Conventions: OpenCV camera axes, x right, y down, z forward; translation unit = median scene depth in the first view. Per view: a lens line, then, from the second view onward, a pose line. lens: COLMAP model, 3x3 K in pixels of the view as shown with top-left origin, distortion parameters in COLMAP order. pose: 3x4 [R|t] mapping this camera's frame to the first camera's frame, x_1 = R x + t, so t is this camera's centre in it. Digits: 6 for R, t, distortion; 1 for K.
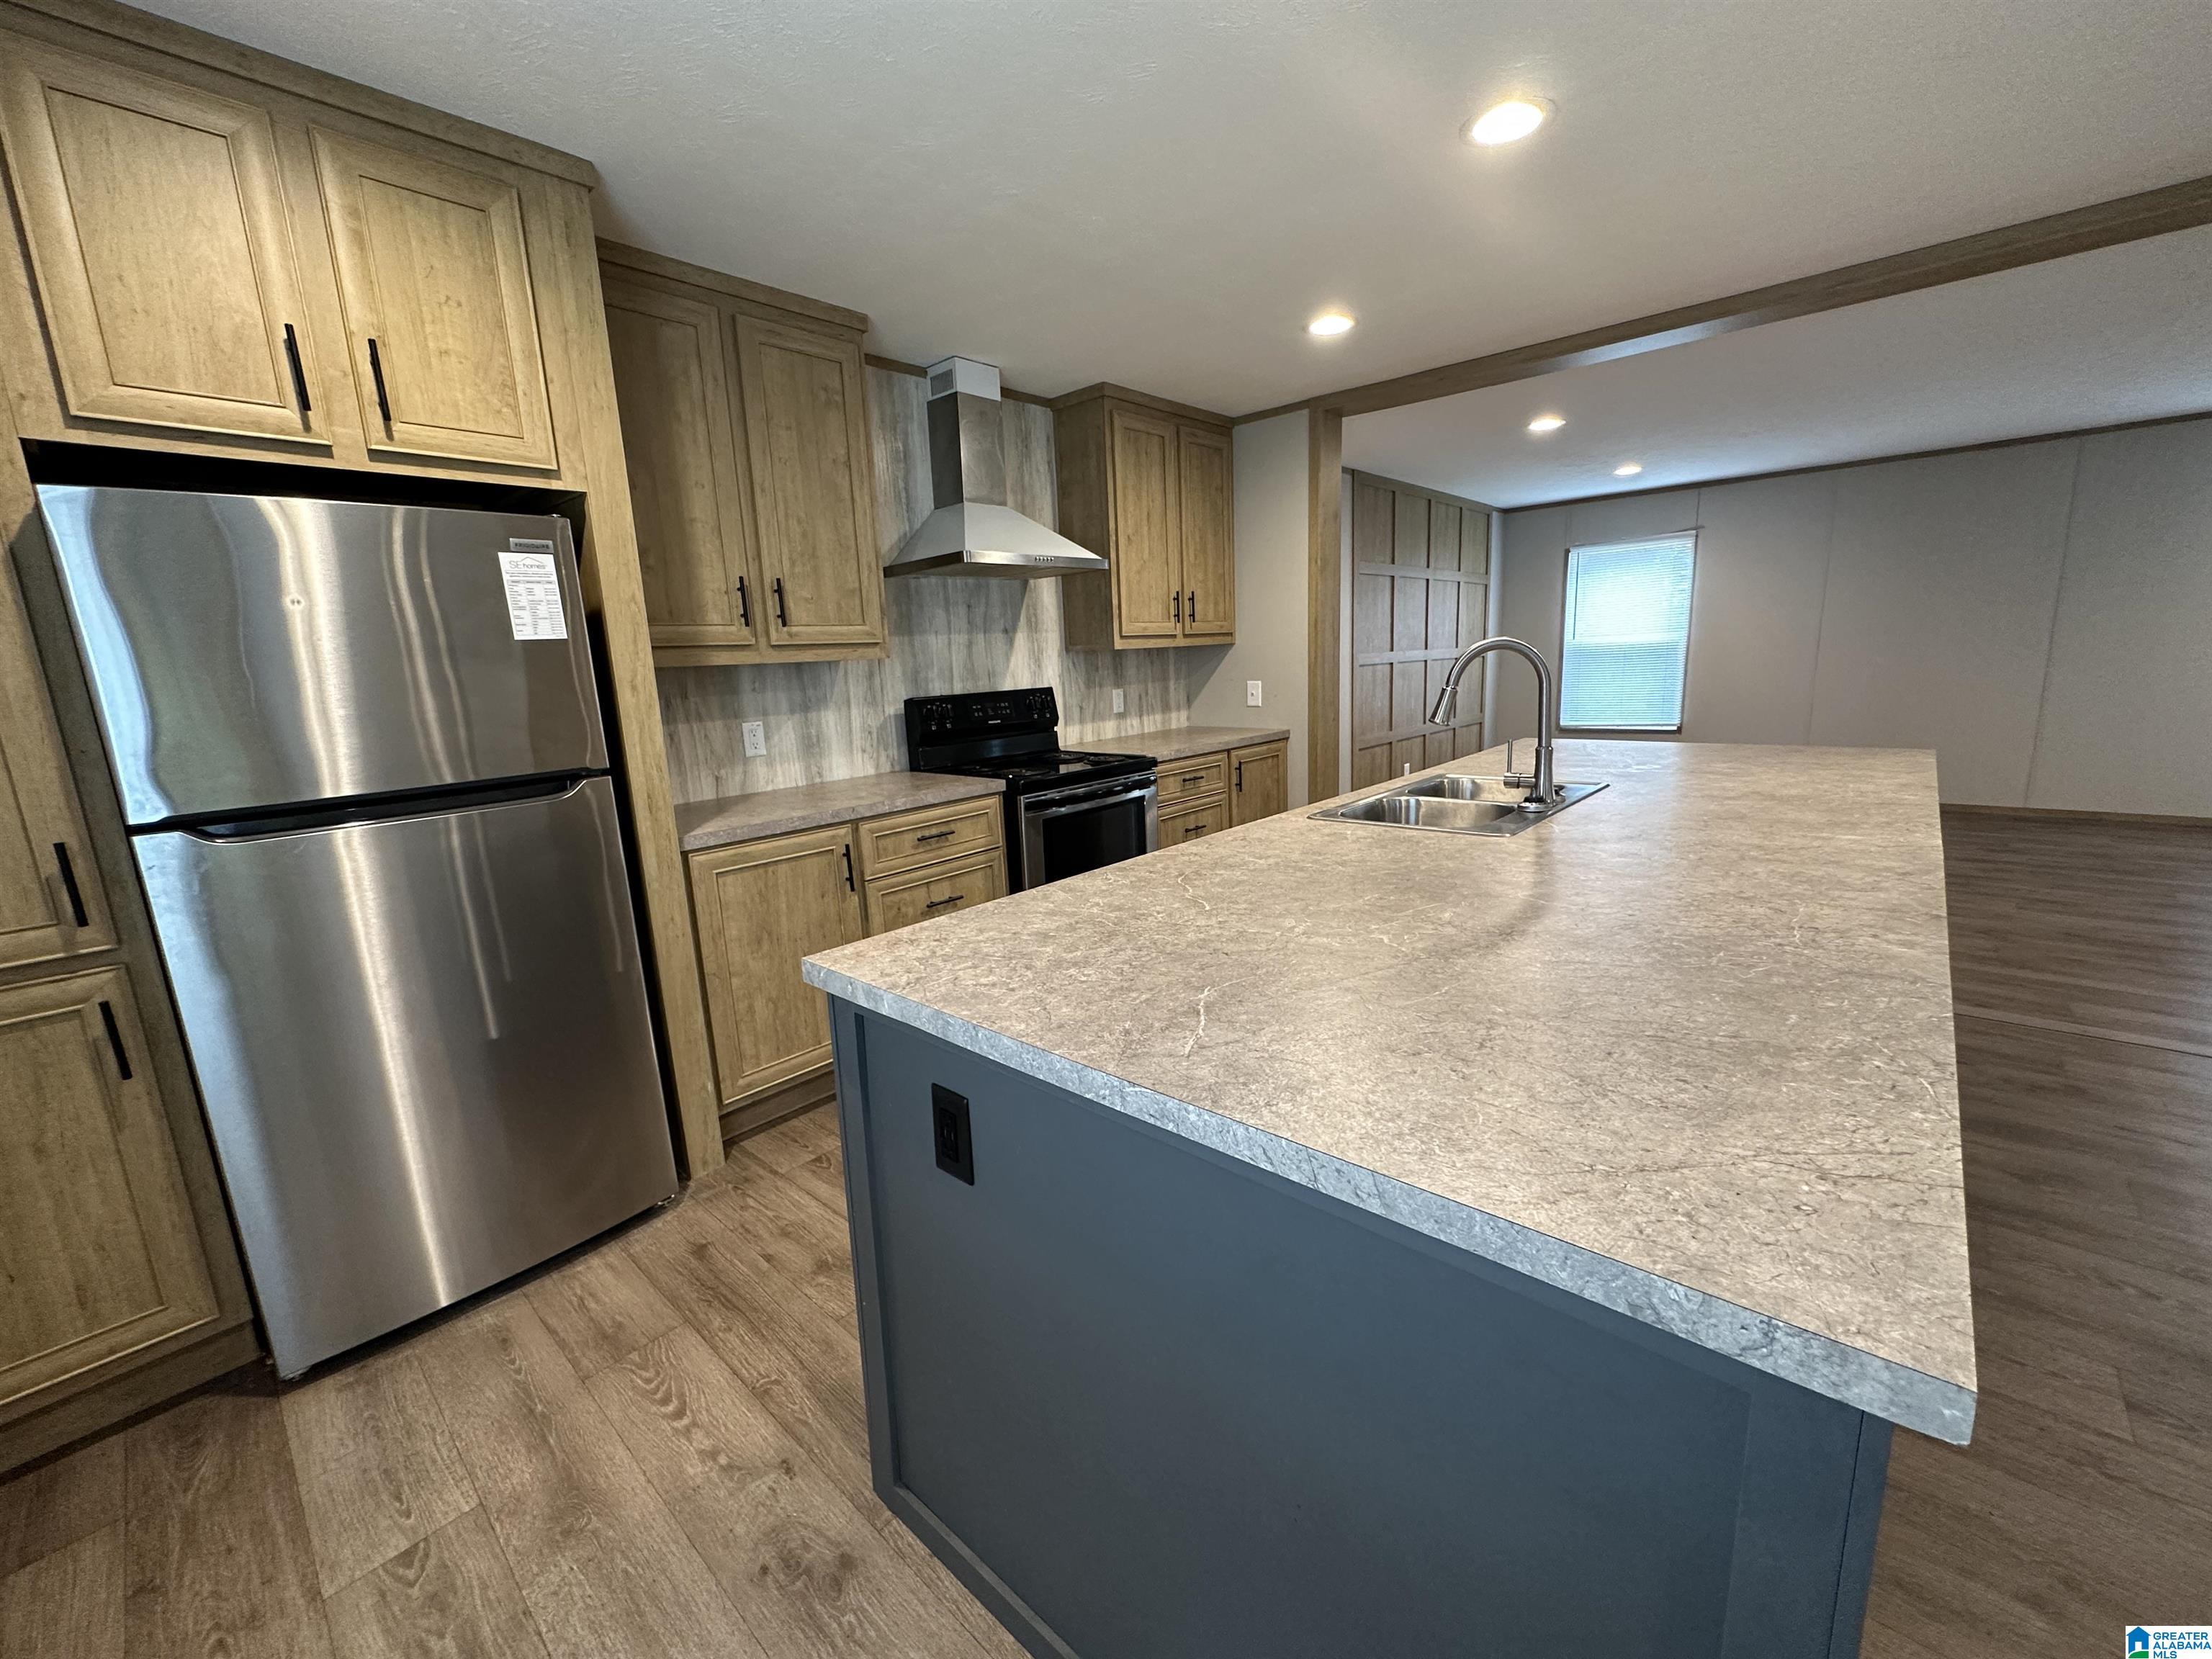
lens RADIAL K [[898.8, 0, 1116.4], [0, 898.8, 789.6], [0, 0, 1]] dist [-0.000461, -0.000077]
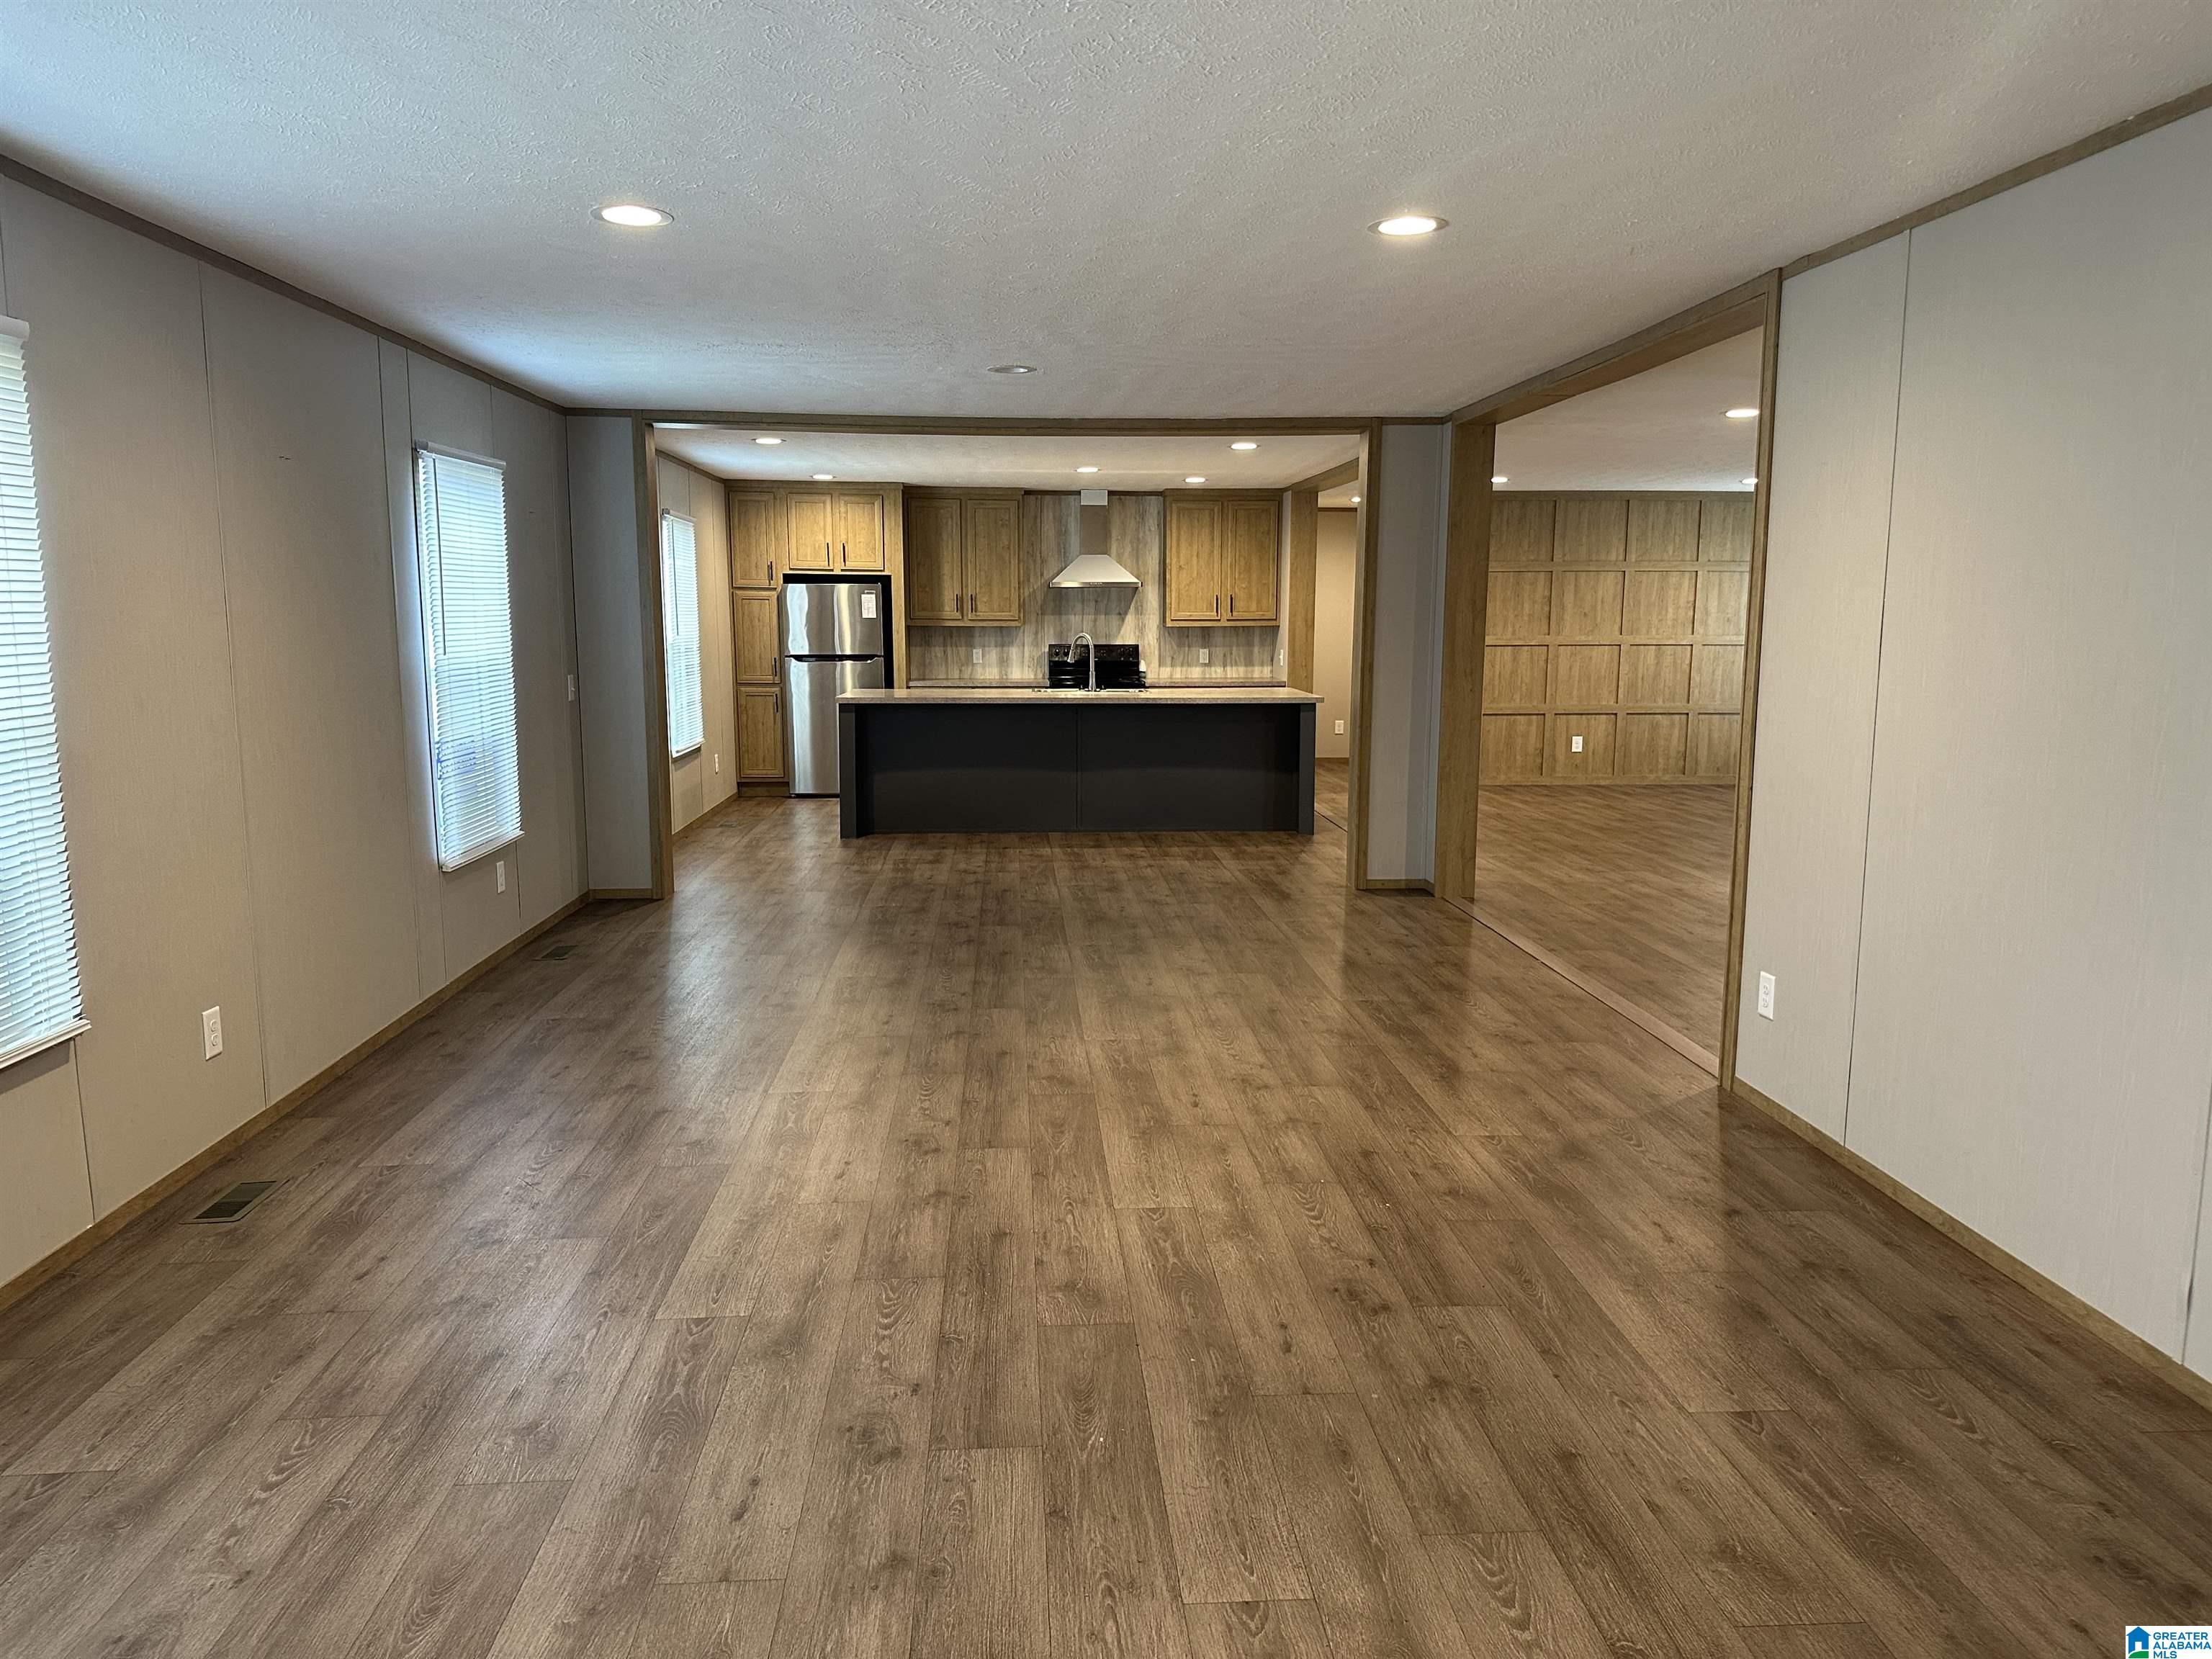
lens RADIAL K [[1499.1, 0, 1105.6], [0, 1499.1, 826.2], [0, 0, 1]] dist [0.062512, -0.001741]
pose [[0.713028, 0.135993, -0.687820, 2.254307], [-0.134977, 0.989283, 0.055673, 0.104990], [0.688020, 0.053144, 0.723743, -1.407573]]
